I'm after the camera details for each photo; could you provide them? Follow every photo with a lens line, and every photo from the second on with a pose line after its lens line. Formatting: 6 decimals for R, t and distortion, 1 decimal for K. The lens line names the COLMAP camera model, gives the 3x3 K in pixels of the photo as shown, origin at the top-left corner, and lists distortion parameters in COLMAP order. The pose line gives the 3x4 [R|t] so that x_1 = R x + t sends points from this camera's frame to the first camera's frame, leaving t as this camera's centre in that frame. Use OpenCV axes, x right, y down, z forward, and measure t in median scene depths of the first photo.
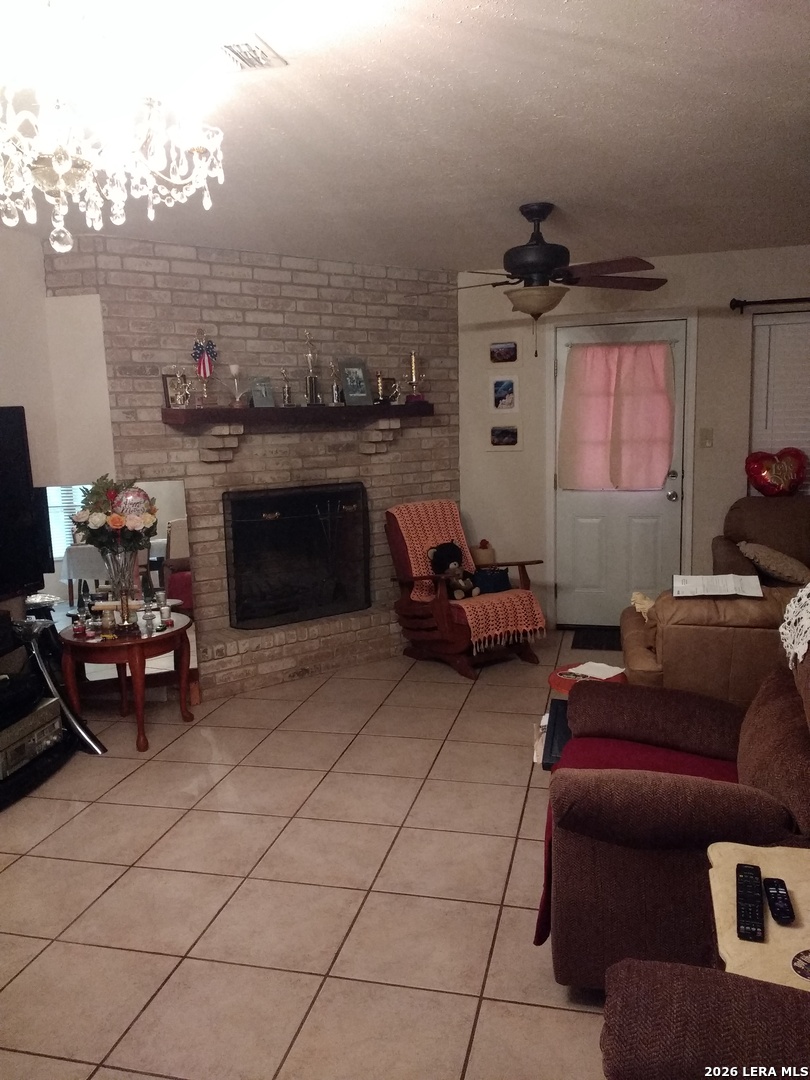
lens RADIAL K [[868.2, 0, 403.6], [0, 868.2, 534.5], [0, 0, 1]] dist [0.100091, -0.141130]
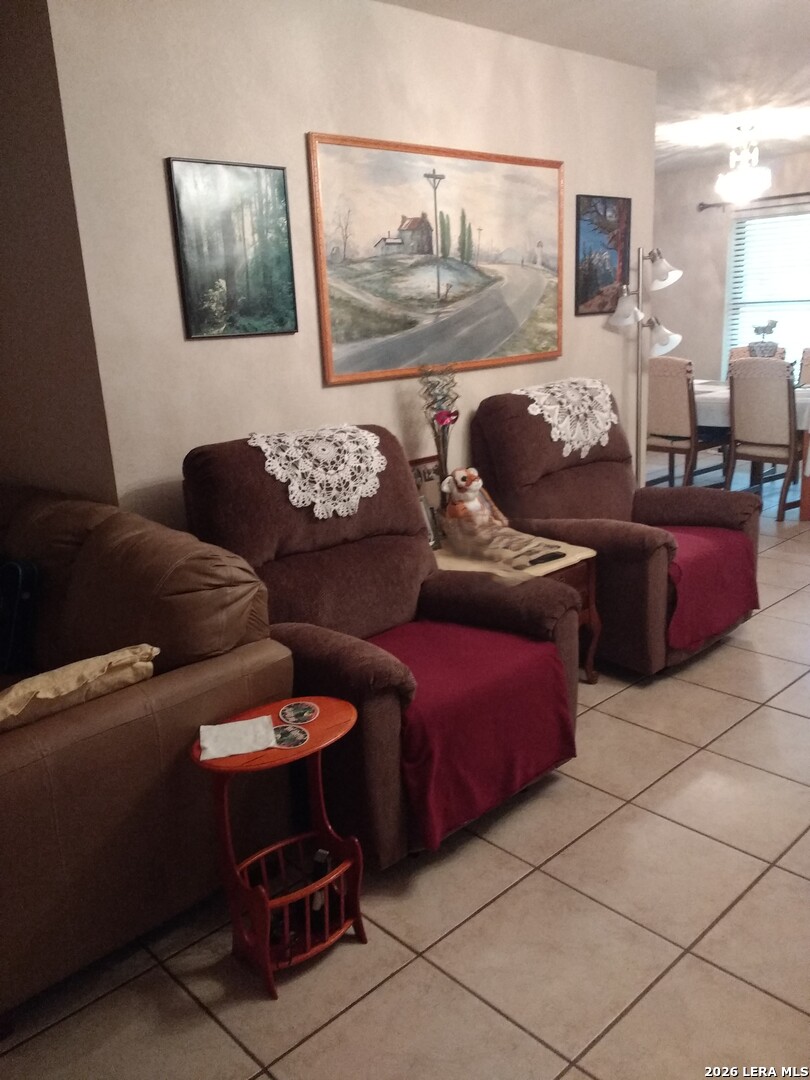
lens RADIAL K [[868.2, 0, 403.6], [0, 868.2, 534.5], [0, 0, 1]] dist [0.100091, -0.141130]
pose [[-0.834904, -0.066494, 0.546364, -0.165902], [0.150819, 0.927041, 0.343291, -0.139558], [-0.529328, 0.369017, -0.763962, 1.194233]]
